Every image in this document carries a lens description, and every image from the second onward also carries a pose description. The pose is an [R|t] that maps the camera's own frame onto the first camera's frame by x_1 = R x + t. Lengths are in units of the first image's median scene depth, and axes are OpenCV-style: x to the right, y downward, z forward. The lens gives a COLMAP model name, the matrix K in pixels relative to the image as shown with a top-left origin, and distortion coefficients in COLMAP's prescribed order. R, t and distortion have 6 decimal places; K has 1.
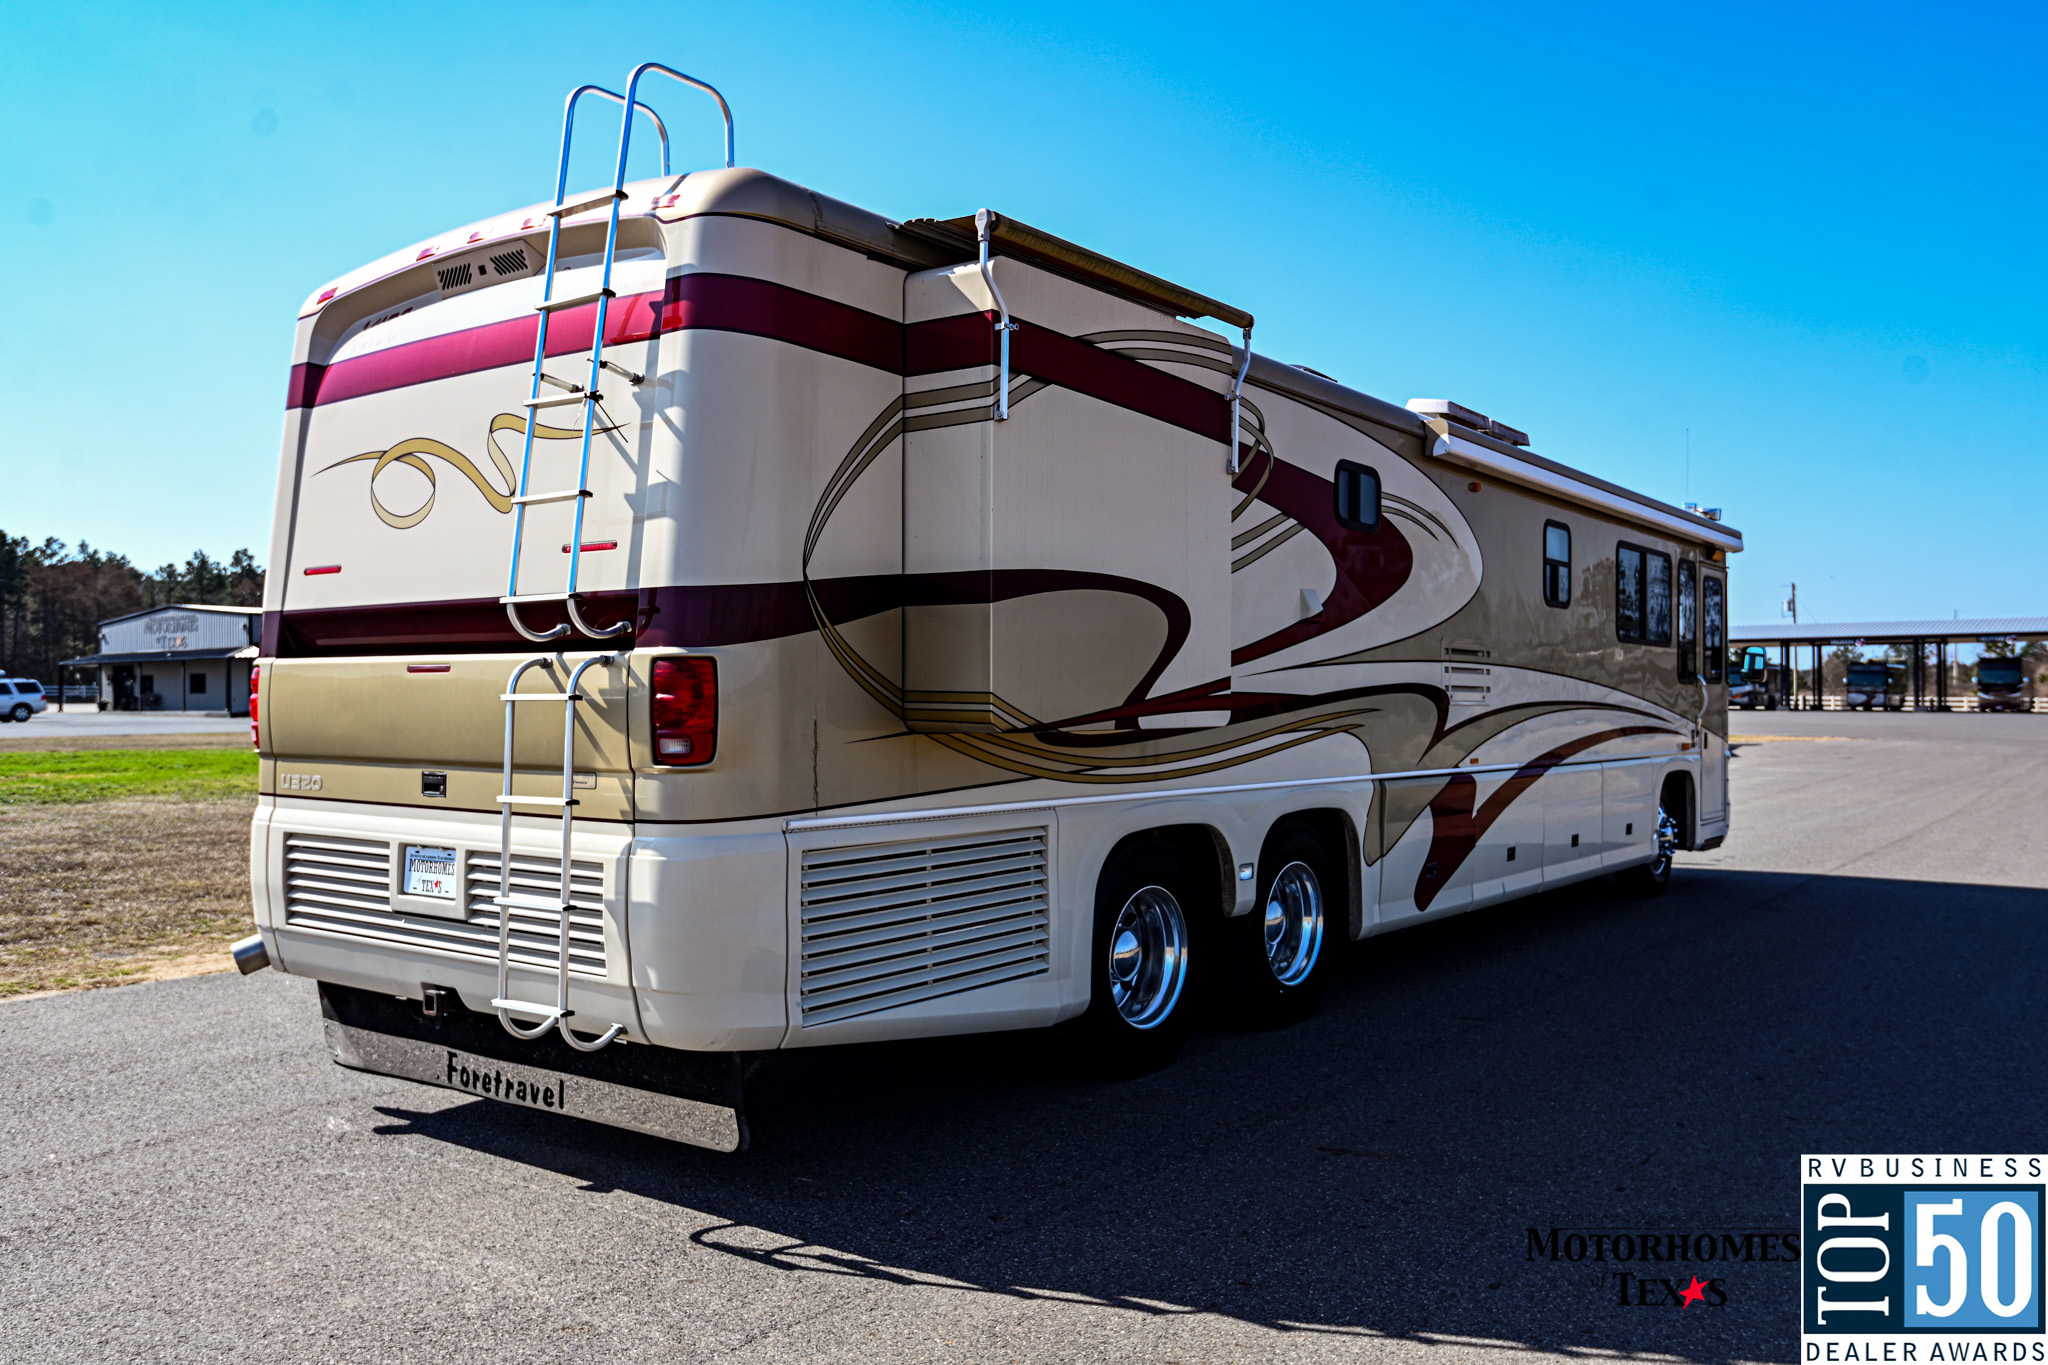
lens RADIAL K [[1618.5, 0, 1066.4], [0, 1618.5, 685.9], [0, 0, 1]] dist [-0.005875, -0.003476]
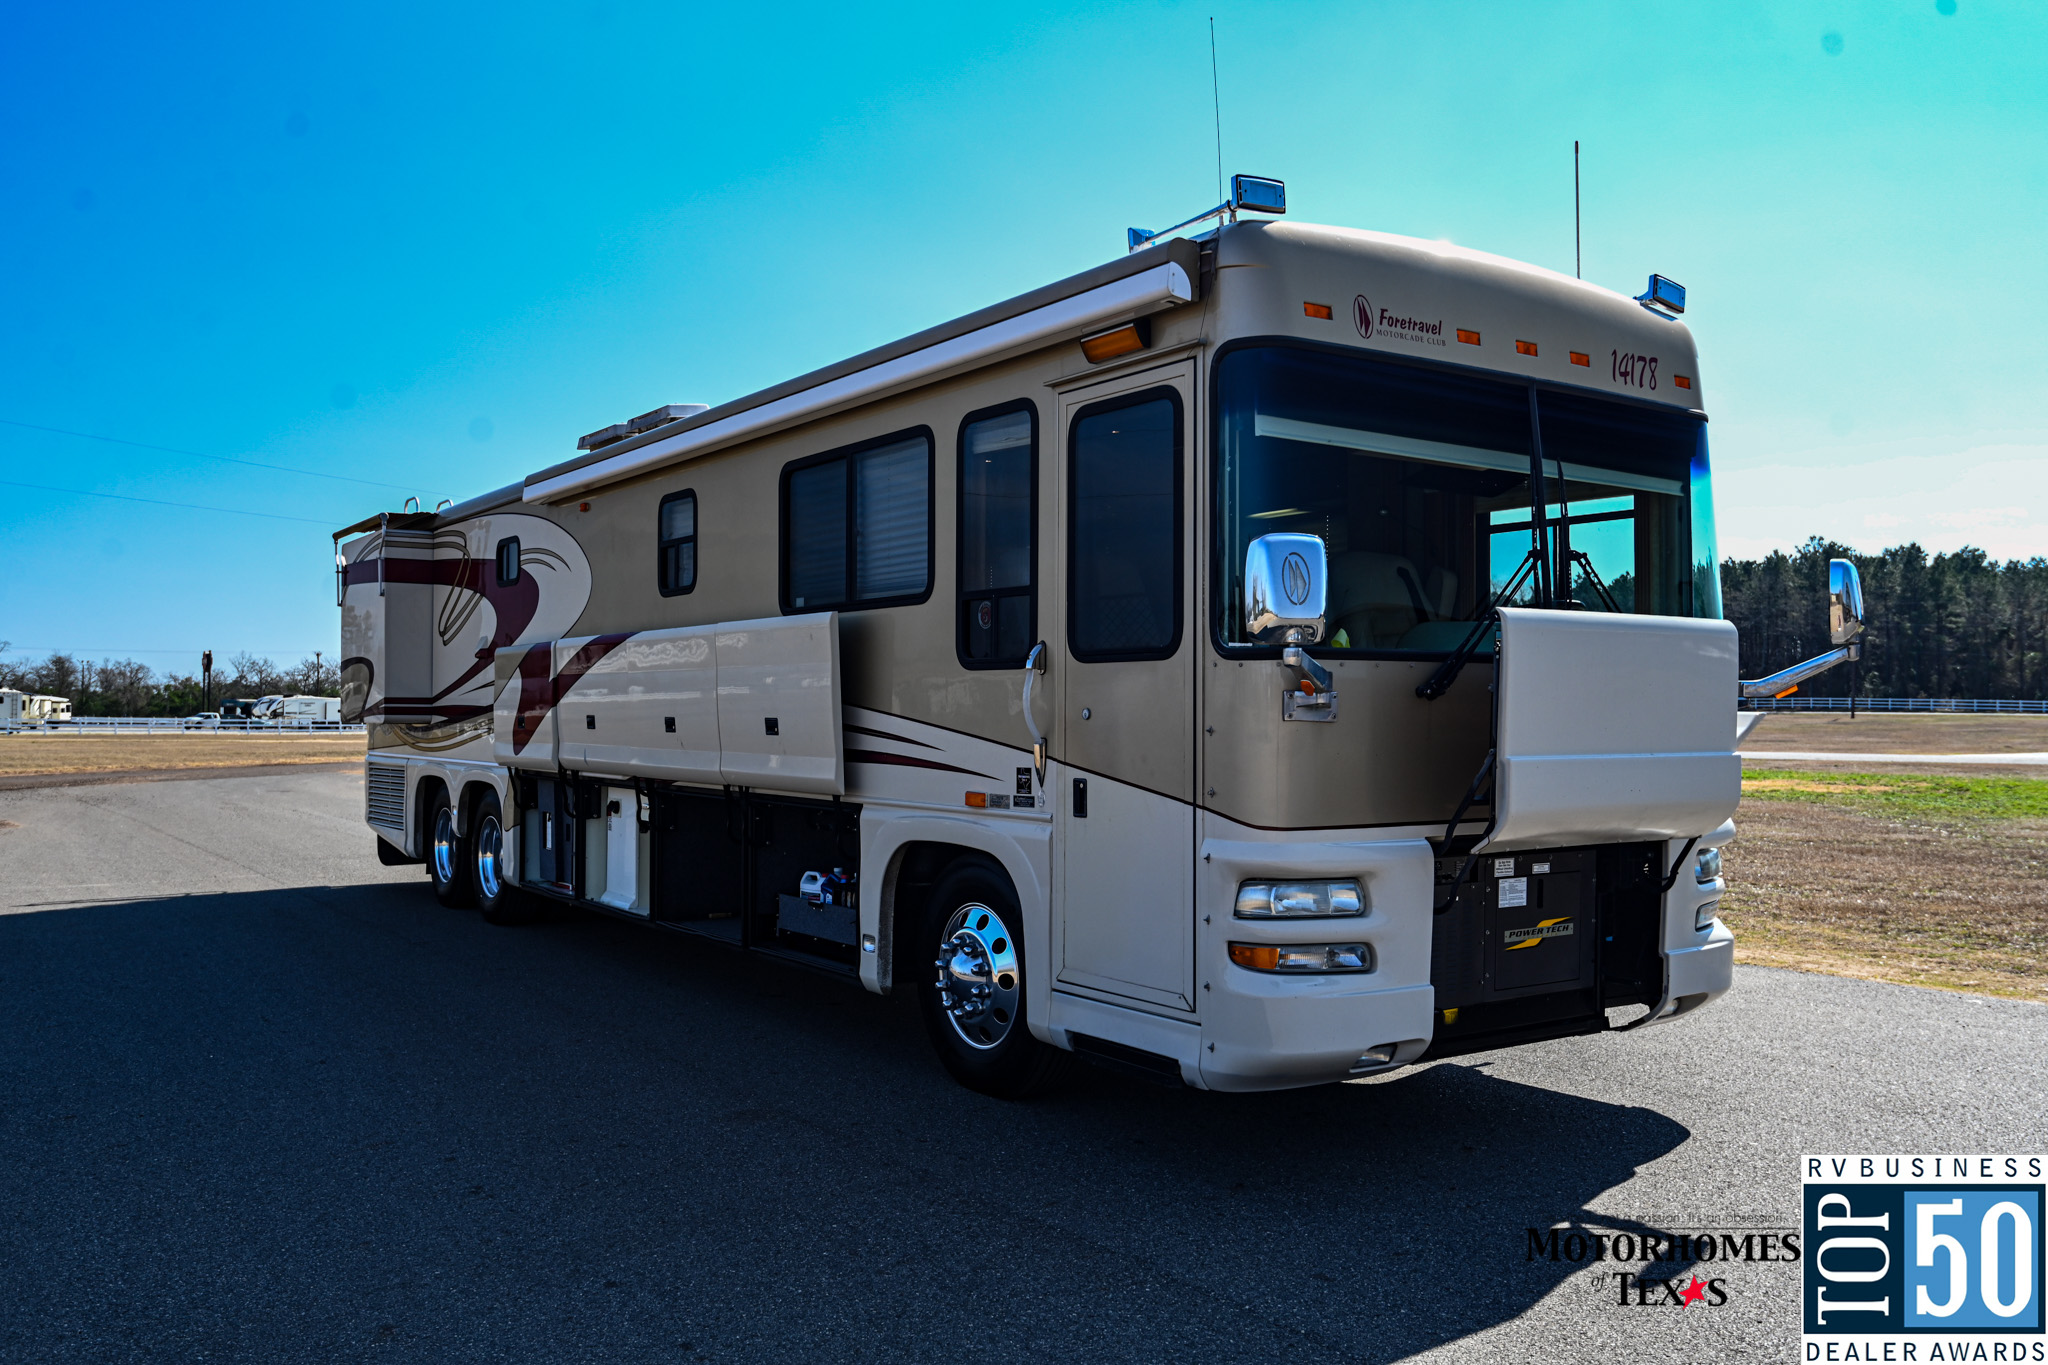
lens RADIAL K [[1640.1, 0, 1031.3], [0, 1640.1, 687.9], [0, 0, 1]] dist [0.002758, -0.010133]
pose [[-0.334227, -0.019411, -0.942293, 1.763206], [0.005733, 0.999728, -0.022627, 0.032629], [0.942475, -0.012965, -0.334025, 2.471012]]
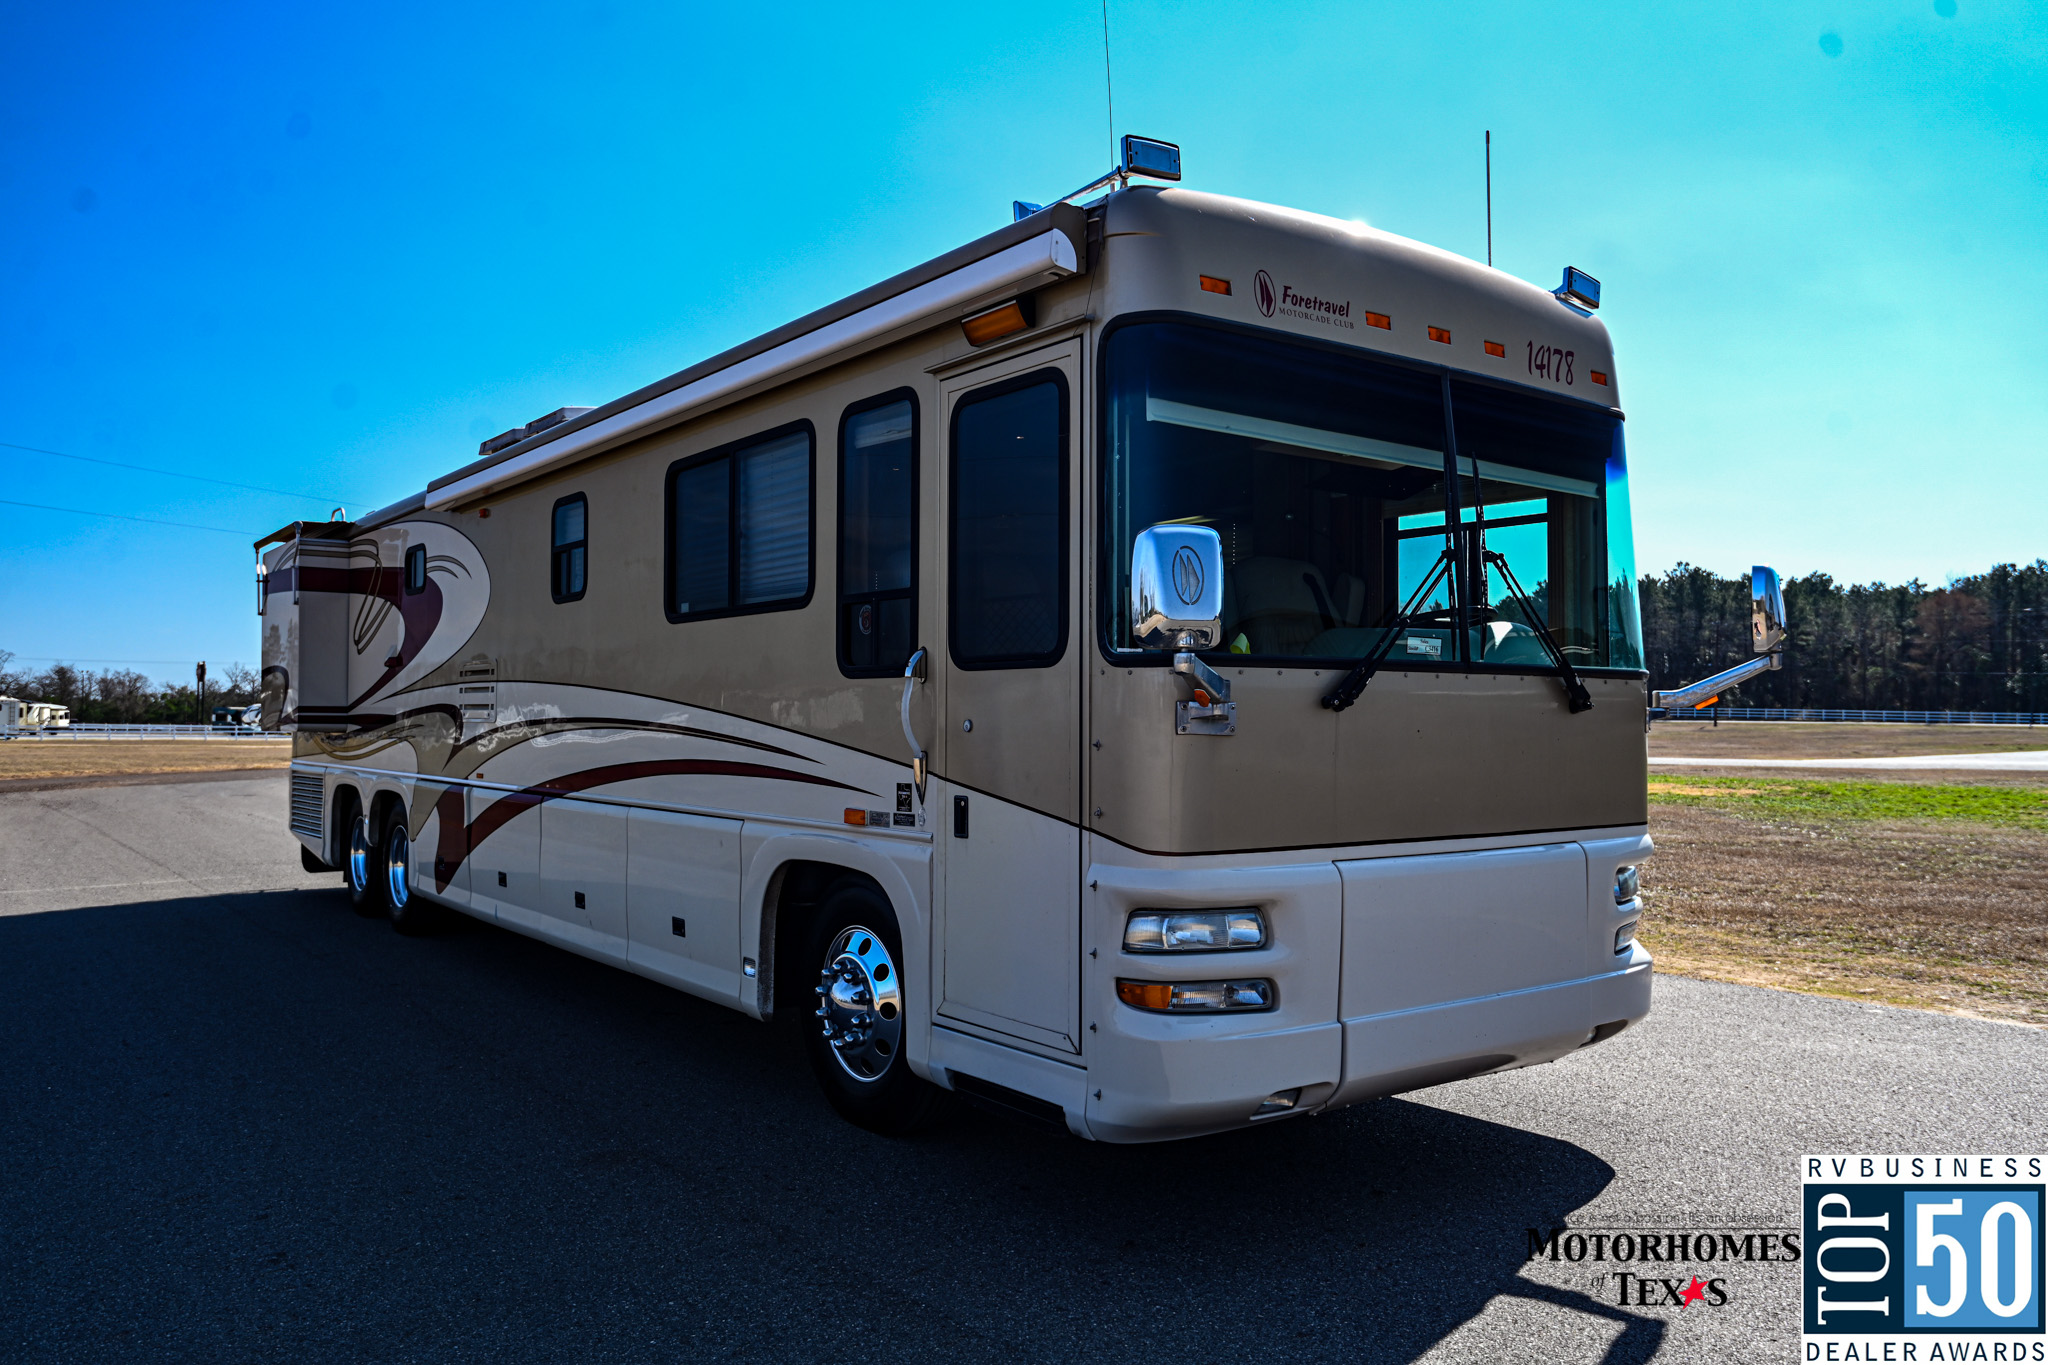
lens RADIAL K [[1506.0, 0, 1024.0], [0, 1506.0, 682.5], [0, 0, 1]] dist [-0.004176, -0.004163]
pose [[-0.302362, -0.029575, -0.952734, 1.617601], [0.004845, 0.999458, -0.032563, 0.029725], [0.953181, -0.014461, -0.302055, 2.455898]]
